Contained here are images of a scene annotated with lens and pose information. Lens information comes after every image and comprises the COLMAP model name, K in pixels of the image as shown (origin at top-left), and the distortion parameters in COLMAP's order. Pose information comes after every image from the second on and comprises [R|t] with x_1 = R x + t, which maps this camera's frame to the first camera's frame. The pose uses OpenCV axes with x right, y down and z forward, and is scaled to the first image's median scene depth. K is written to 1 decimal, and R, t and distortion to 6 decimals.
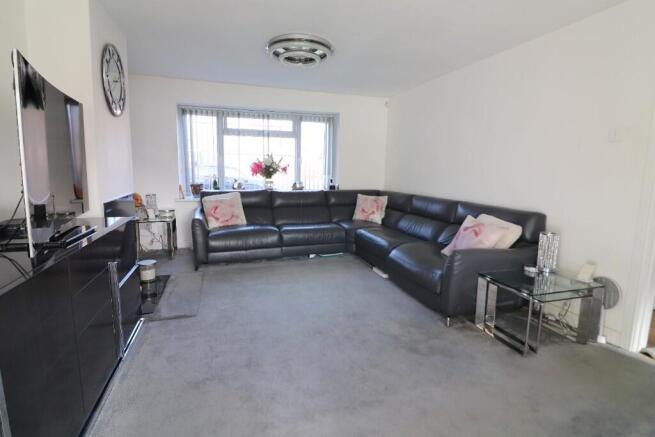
lens RADIAL K [[343.7, 0, 327.9], [0, 343.7, 217.1], [0, 0, 1]] dist [0.001409, 0.000026]
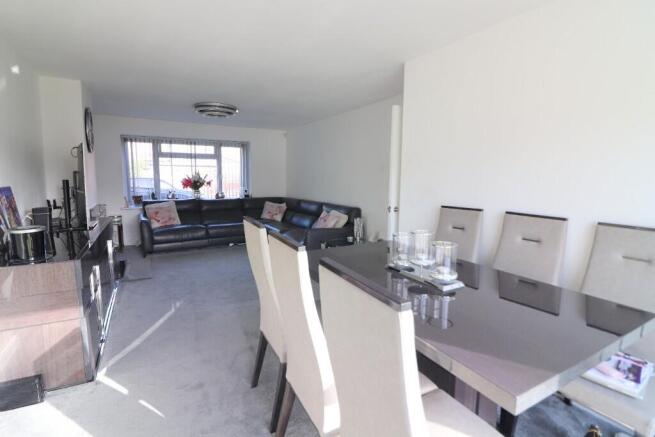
lens RADIAL K [[326.9, 0, 325.1], [0, 326.9, 217.3], [0, 0, 1]] dist [-0.005724, -0.000141]
pose [[0.978127, -0.035788, 0.204908, 0.054864], [0.039681, 0.999101, -0.014920, 0.032463], [-0.204190, 0.022724, 0.978667, -0.359990]]
